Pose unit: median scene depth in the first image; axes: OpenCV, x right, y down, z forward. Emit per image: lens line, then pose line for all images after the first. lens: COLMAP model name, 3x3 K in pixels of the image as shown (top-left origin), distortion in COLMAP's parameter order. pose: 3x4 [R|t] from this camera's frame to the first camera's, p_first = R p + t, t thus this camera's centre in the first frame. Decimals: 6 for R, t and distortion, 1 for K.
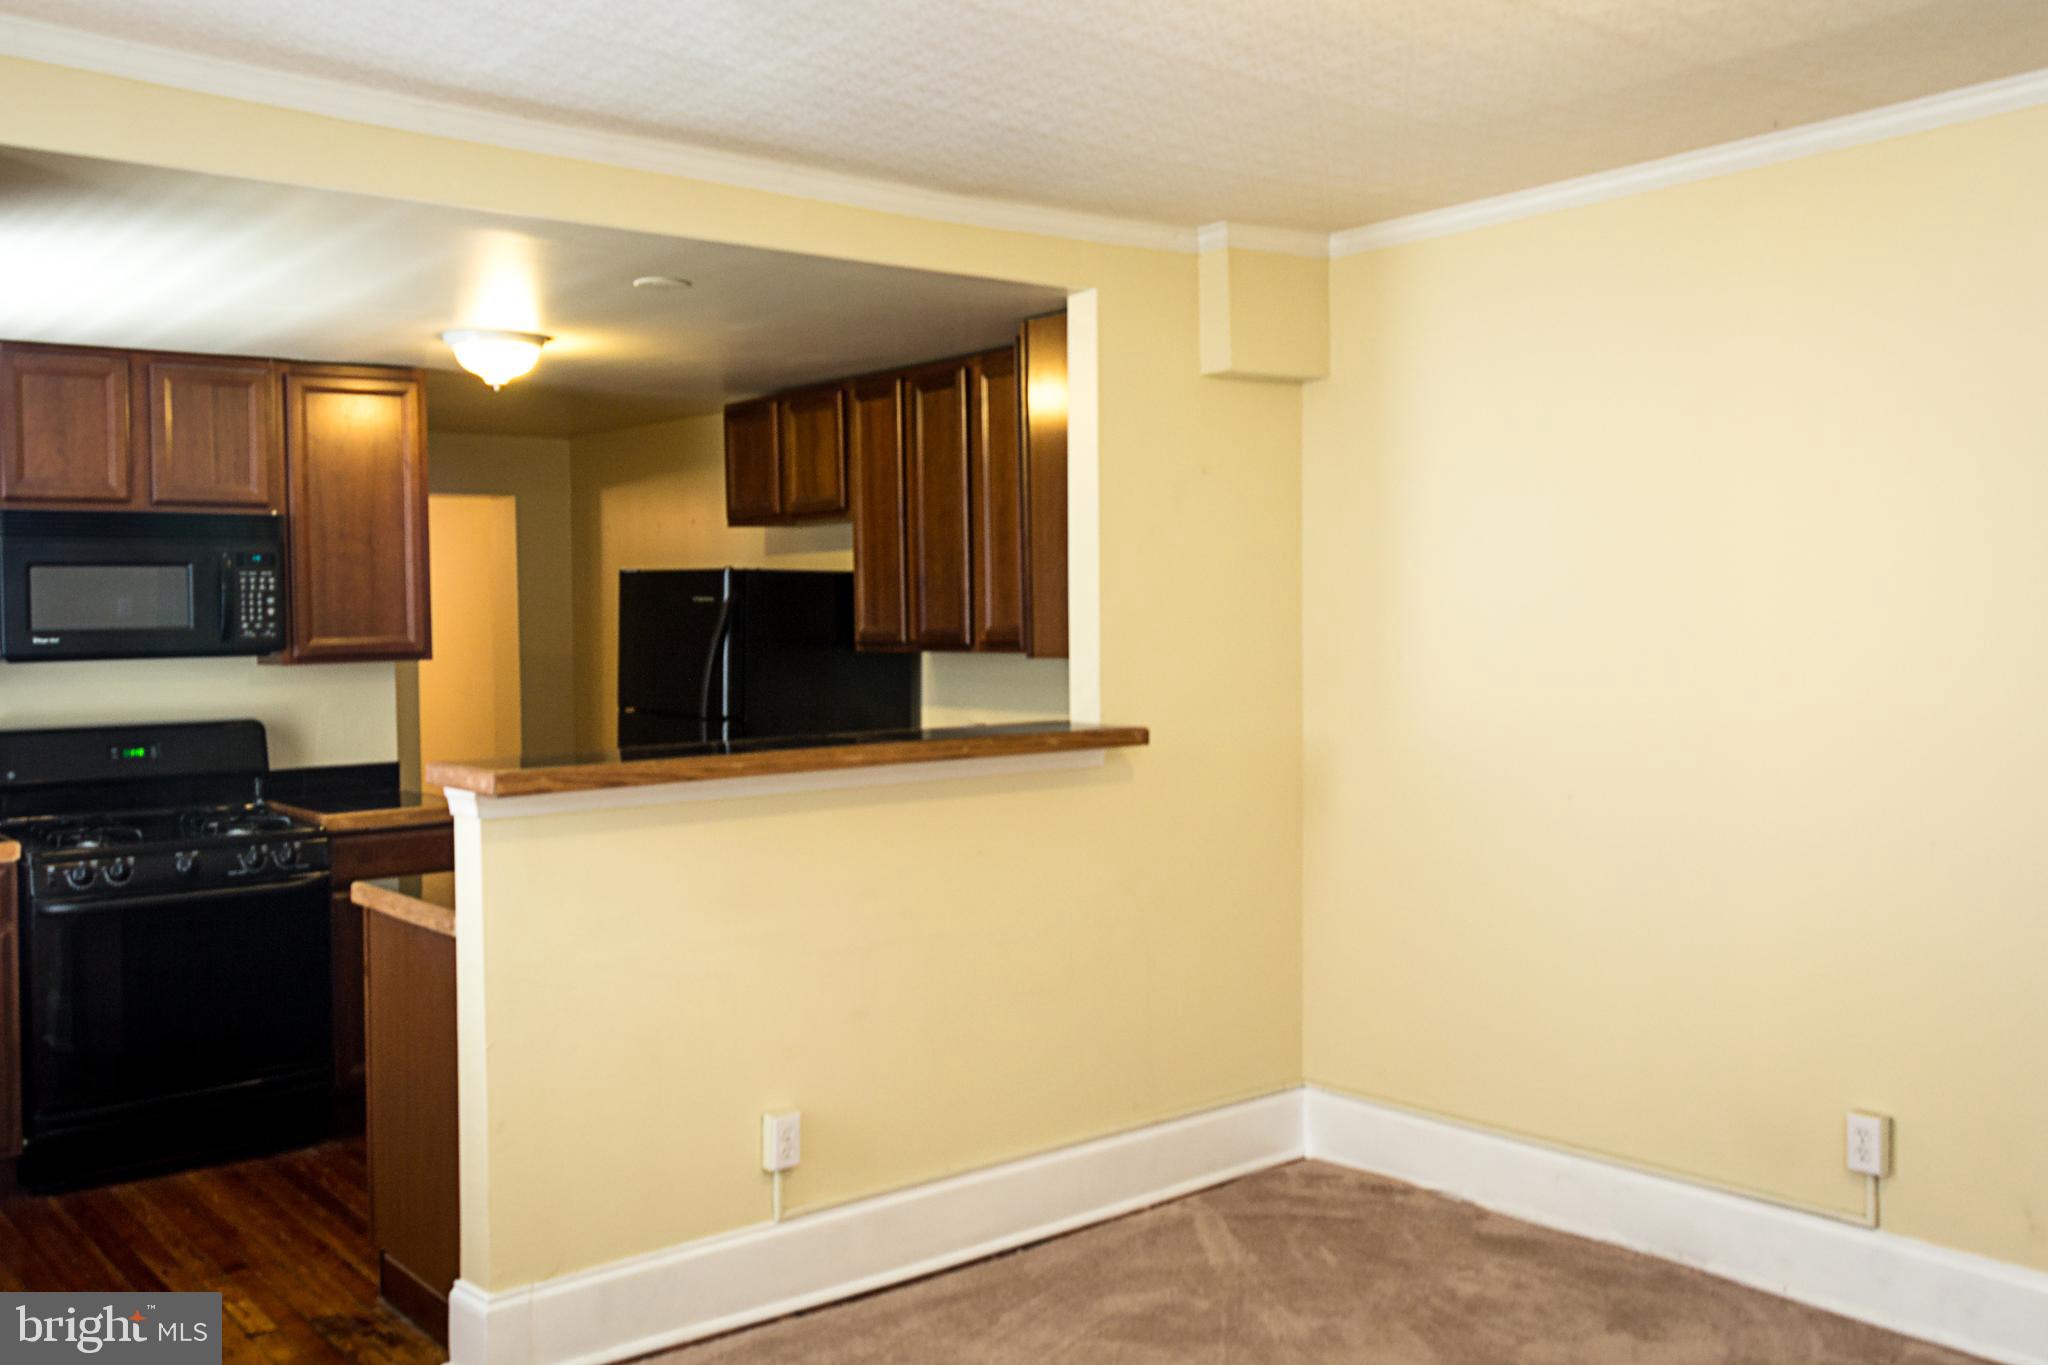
lens RADIAL K [[1775.3, 0, 1024.0], [0, 1775.3, 682.5], [0, 0, 1]] dist [0.003380, 0.003858]
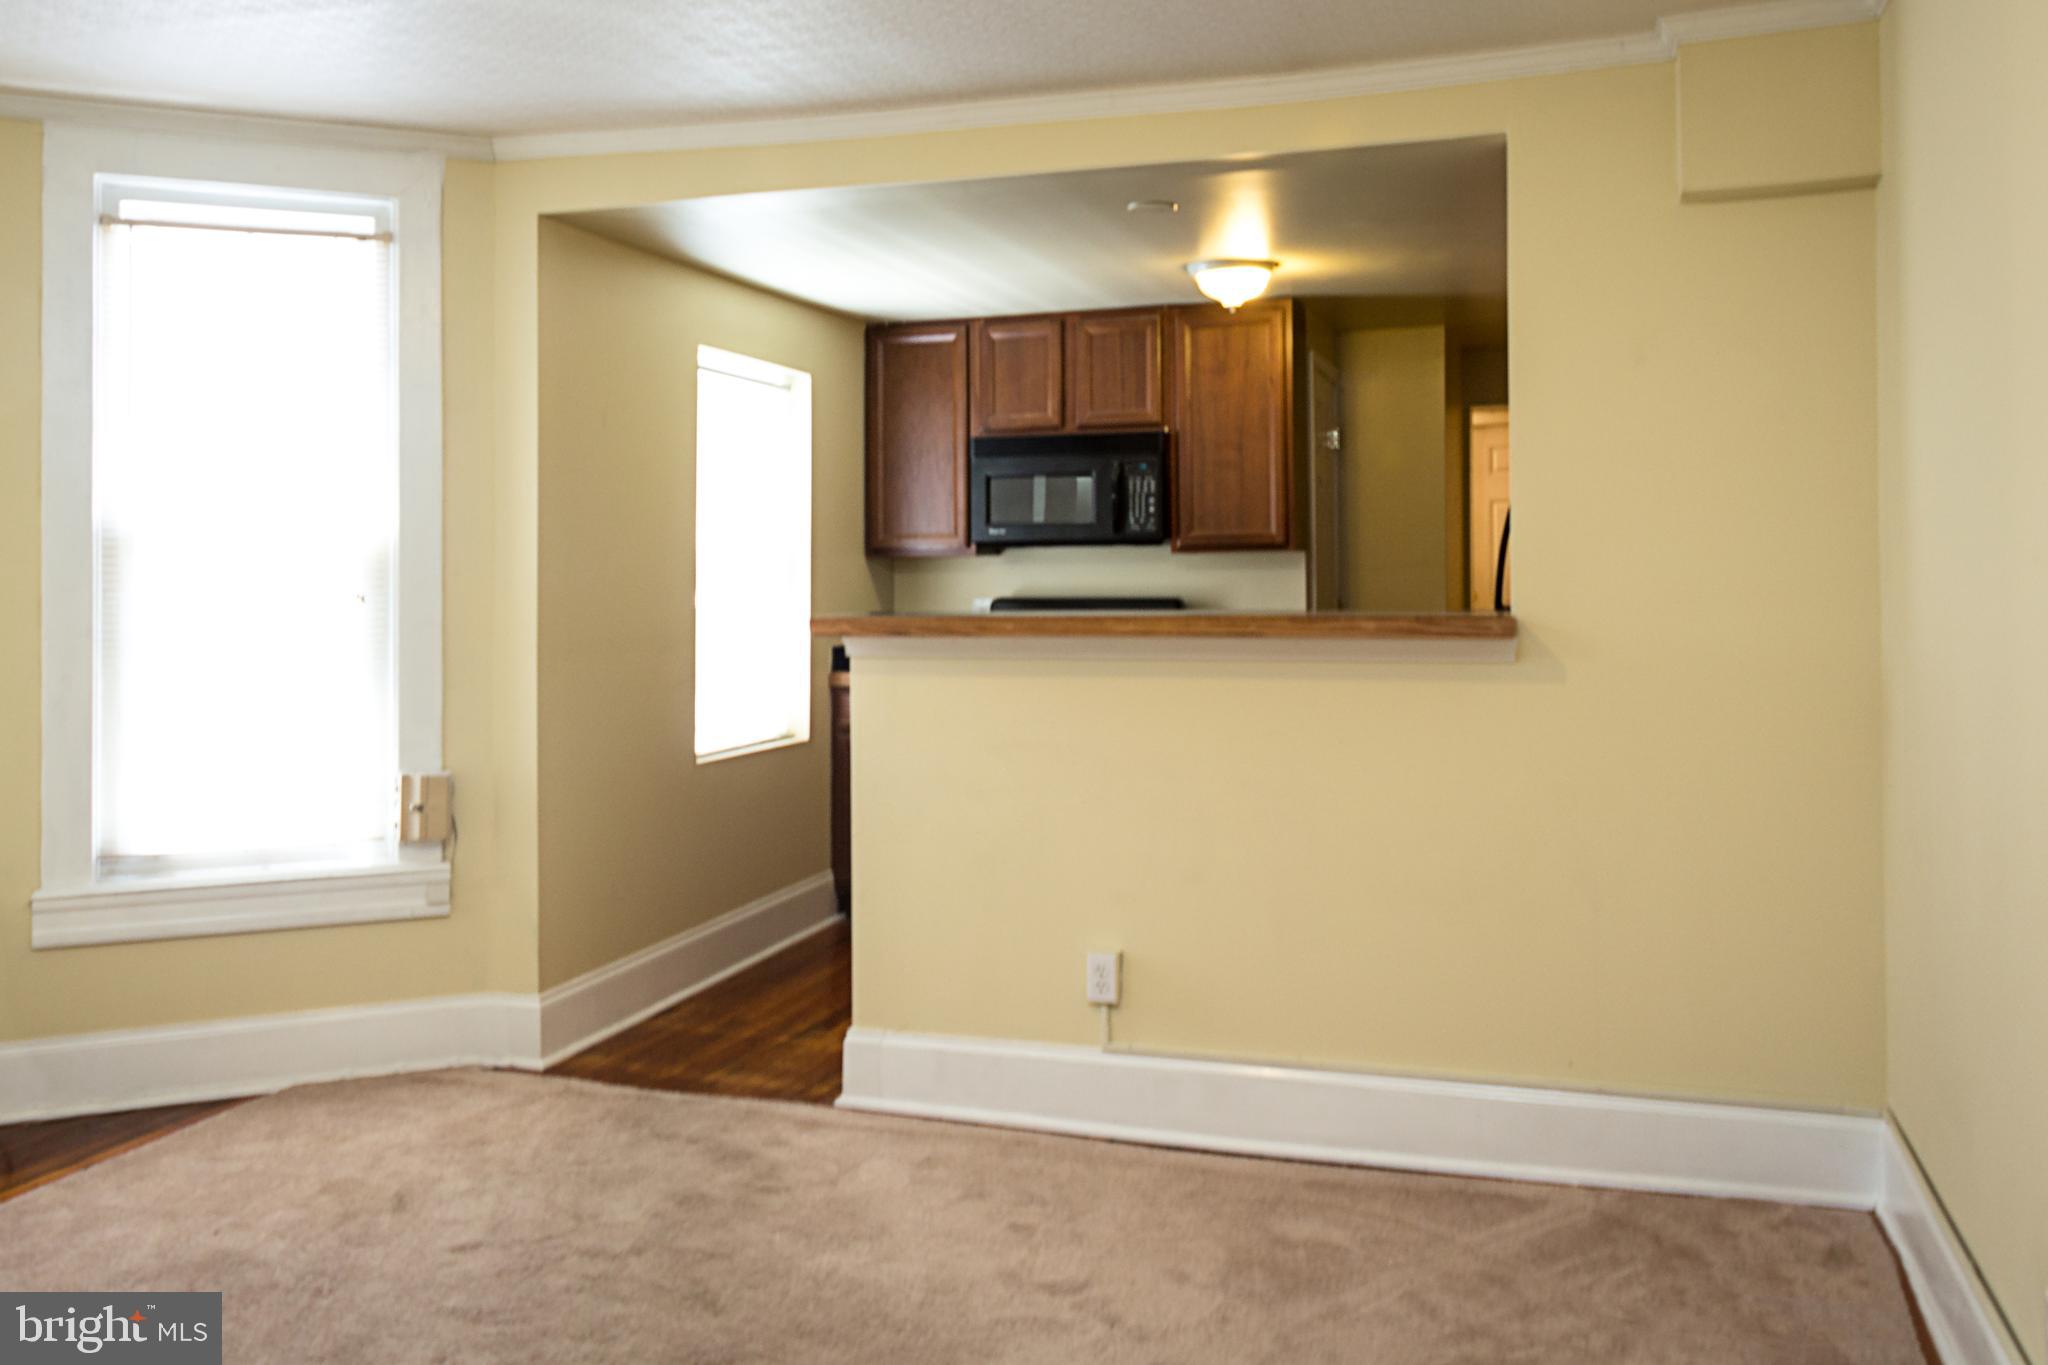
lens RADIAL K [[1720.8, 0, 1018.4], [0, 1720.8, 536.0], [0, 0, 1]] dist [-0.002231, -0.003244]
pose [[0.543547, -0.005214, -0.839362, 0.536733], [-0.028311, 0.999298, -0.024541, 0.010854], [0.838901, 0.037102, 0.543018, 0.274277]]
